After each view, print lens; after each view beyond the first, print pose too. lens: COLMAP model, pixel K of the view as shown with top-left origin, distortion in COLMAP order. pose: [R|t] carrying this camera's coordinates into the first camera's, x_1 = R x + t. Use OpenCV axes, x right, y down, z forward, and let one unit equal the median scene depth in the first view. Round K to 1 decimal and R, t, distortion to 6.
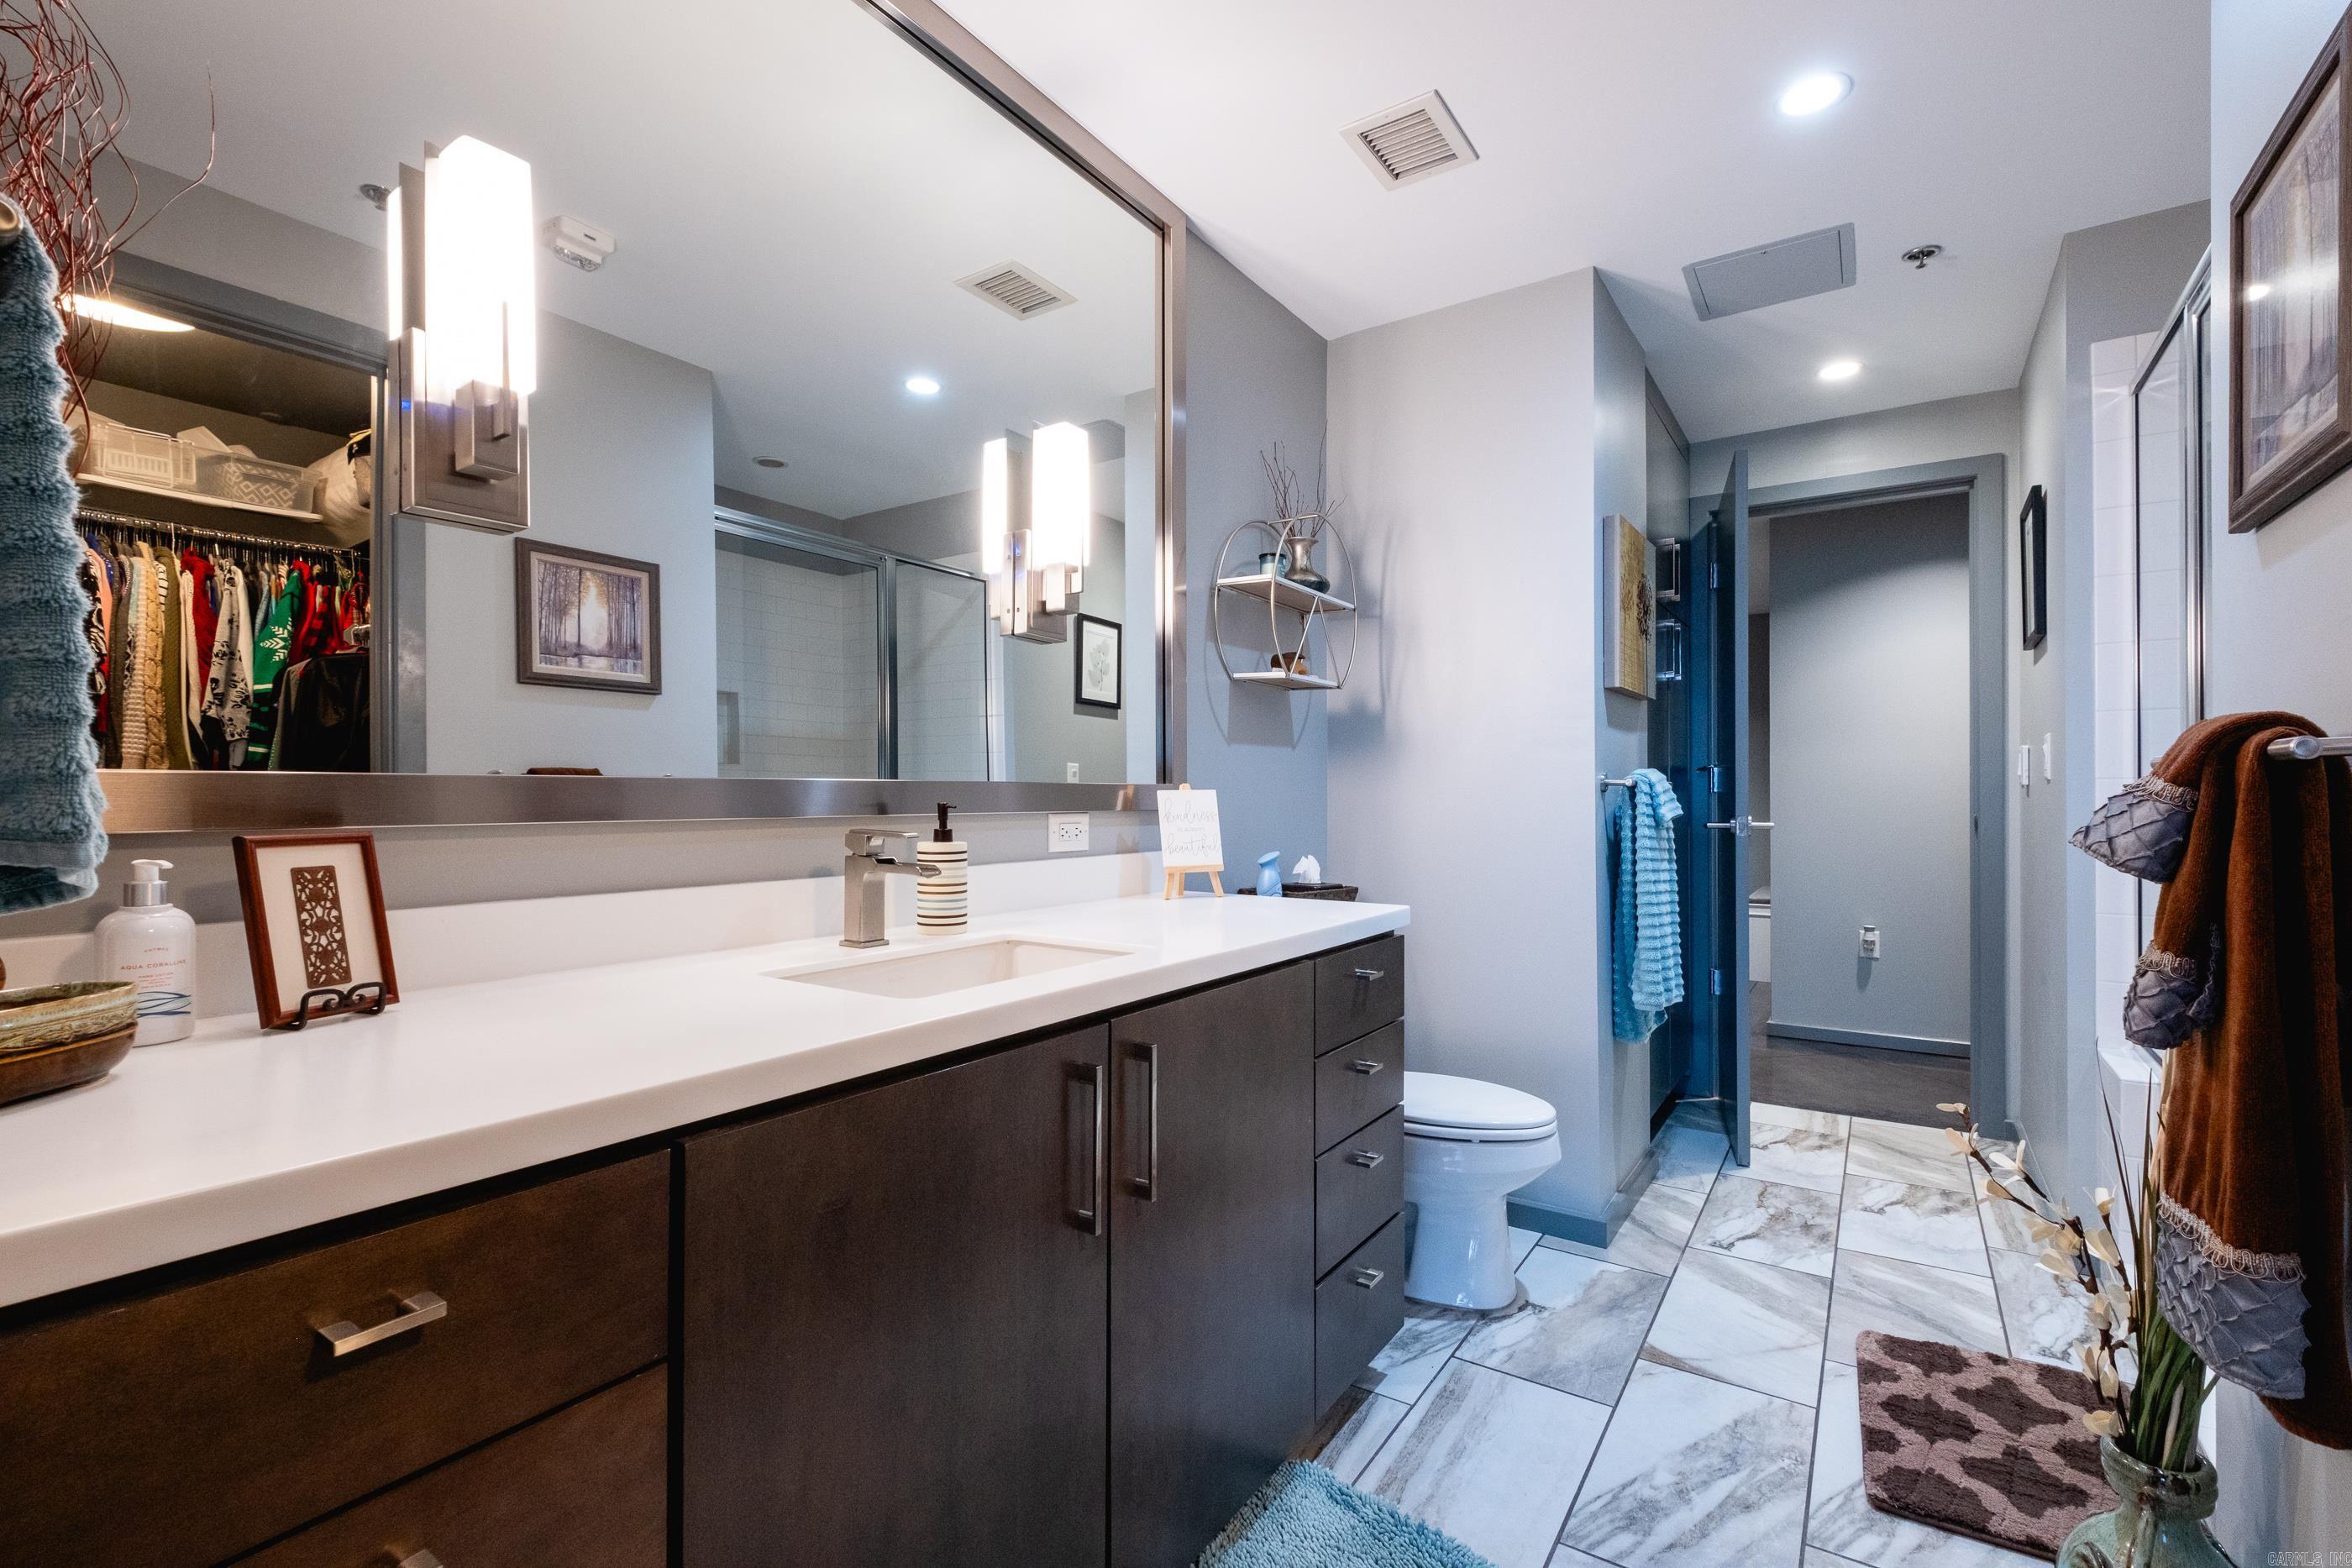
lens RADIAL K [[1030.7, 0, 1174.0], [0, 1030.7, 793.6], [0, 0, 1]] dist [0.005987, -0.005196]
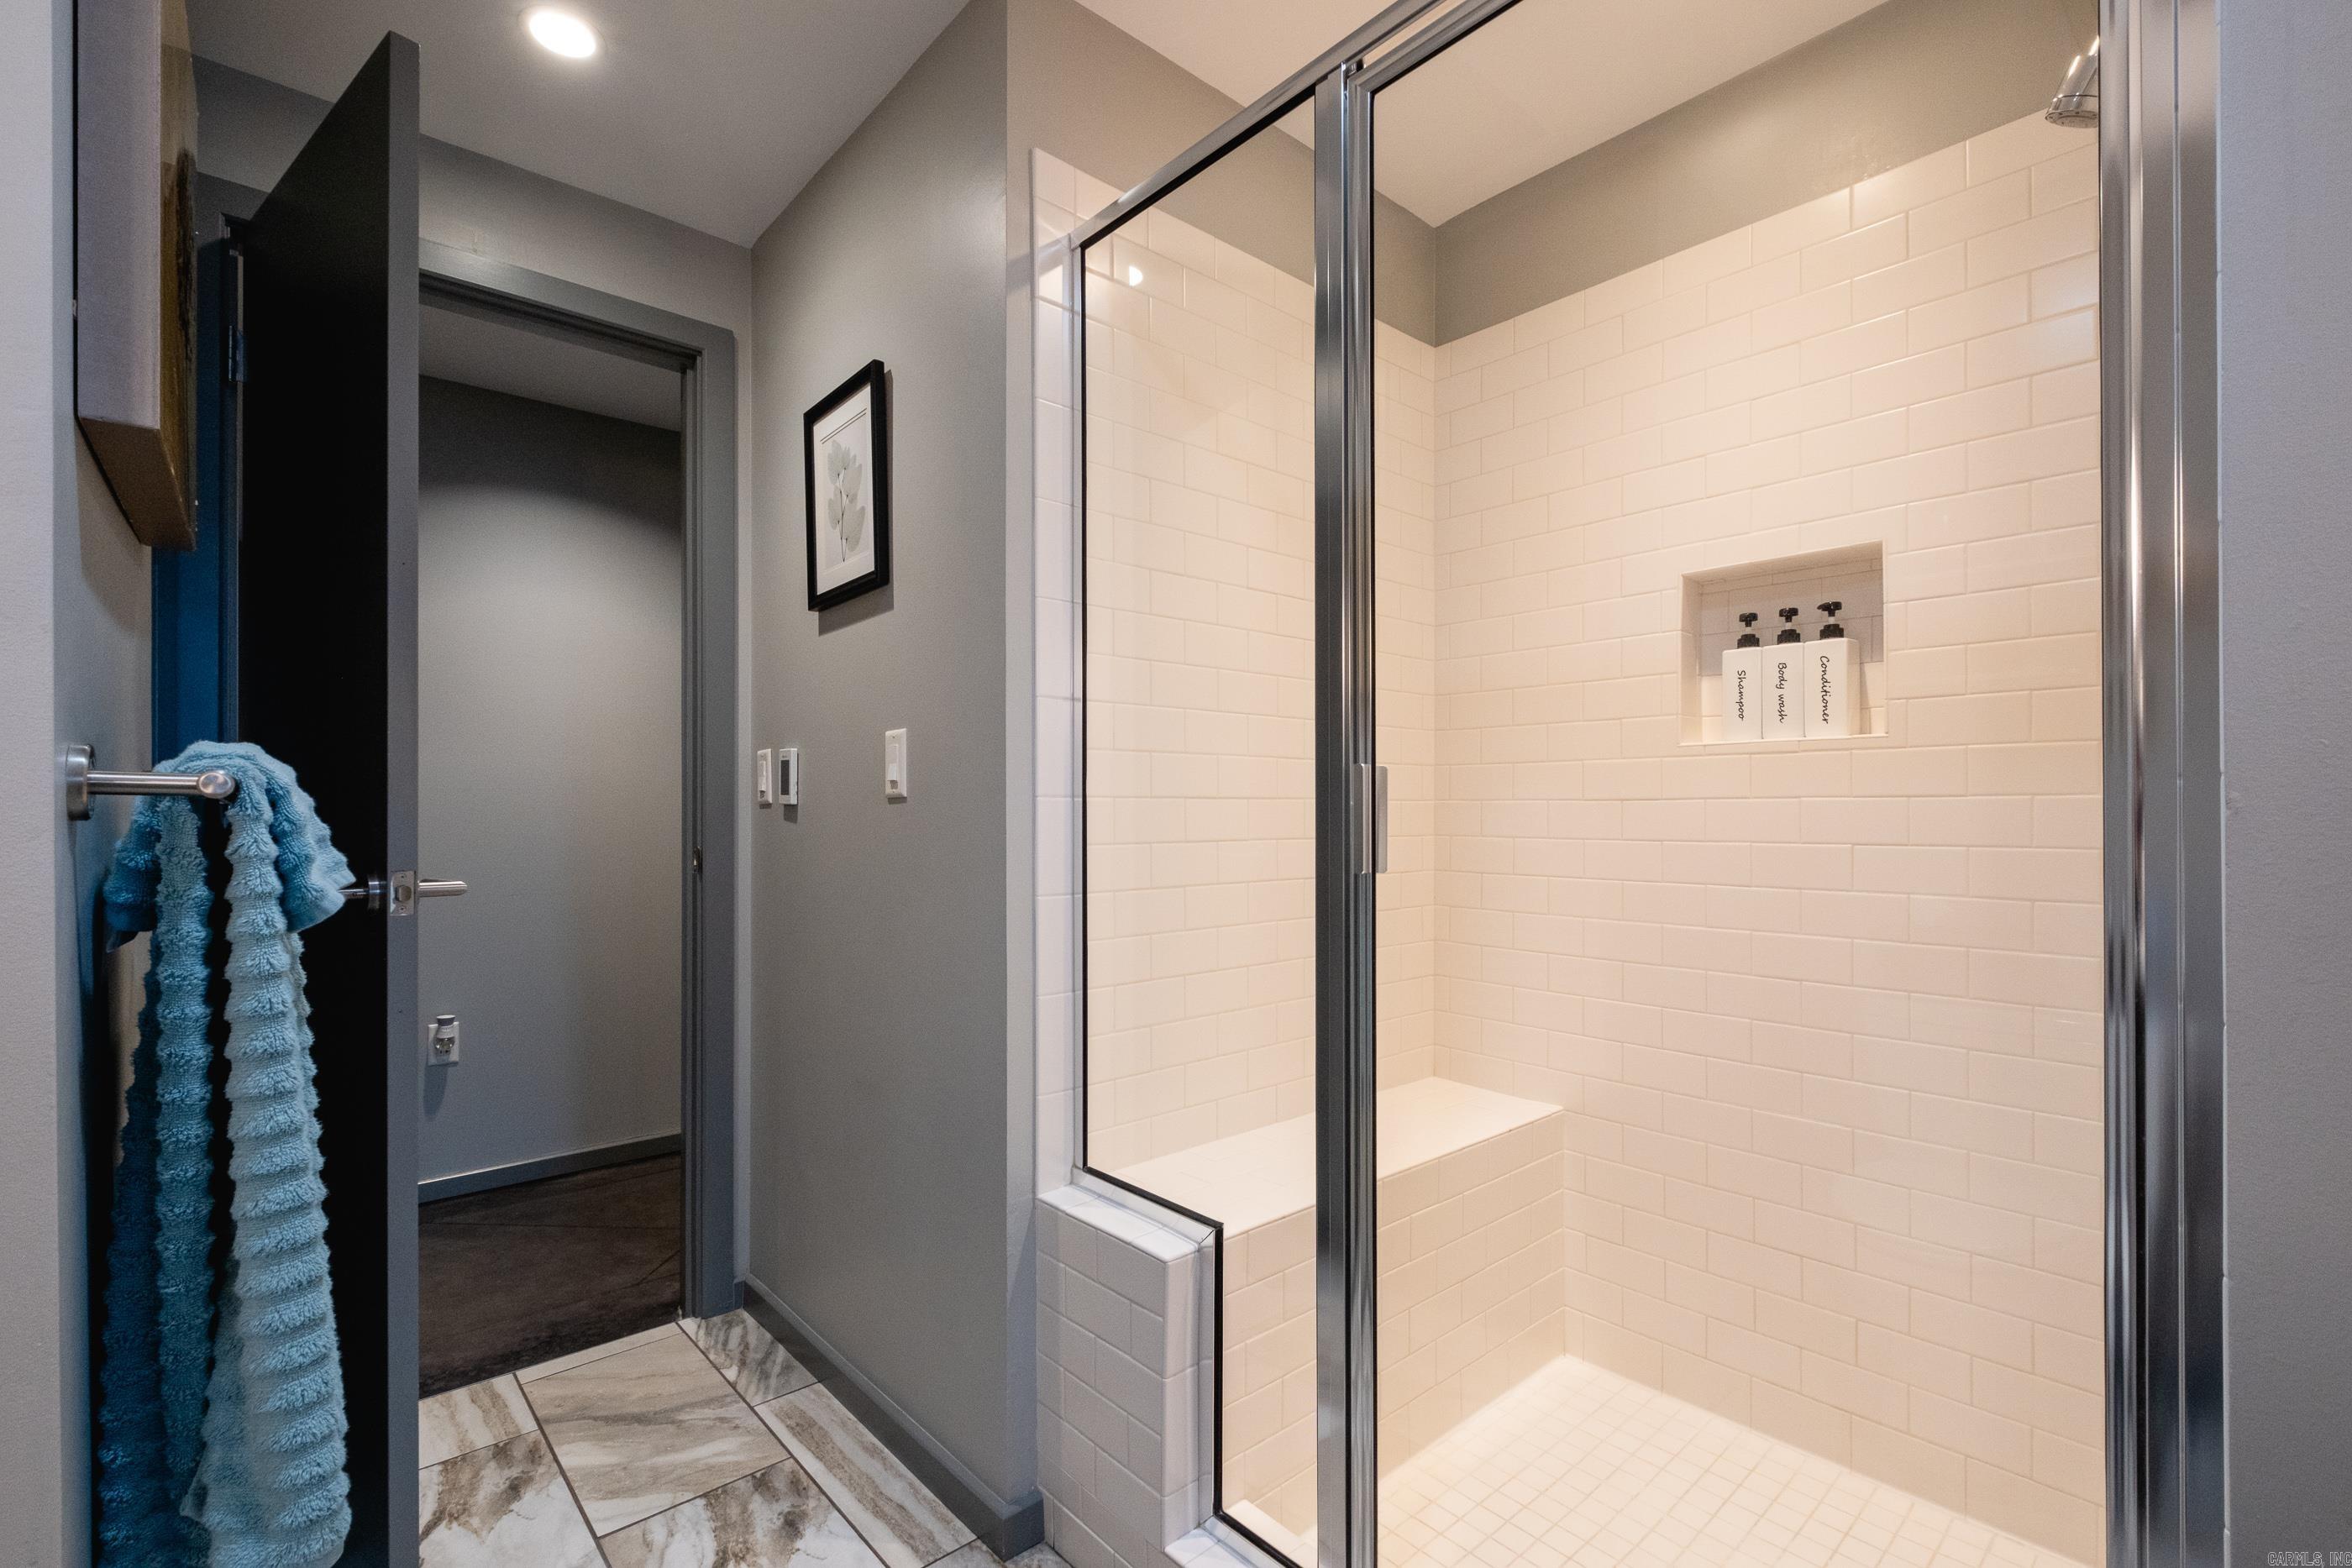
lens RADIAL K [[1030.7, 0, 1170.4], [0, 1030.7, 806.5], [0, 0, 1]] dist [0.005987, -0.005196]
pose [[0.228298, 0.005692, 0.973575, 0.190900], [0.001800, 0.999979, -0.006269, -0.002270], [-0.973590, 0.003184, 0.228283, 0.562253]]
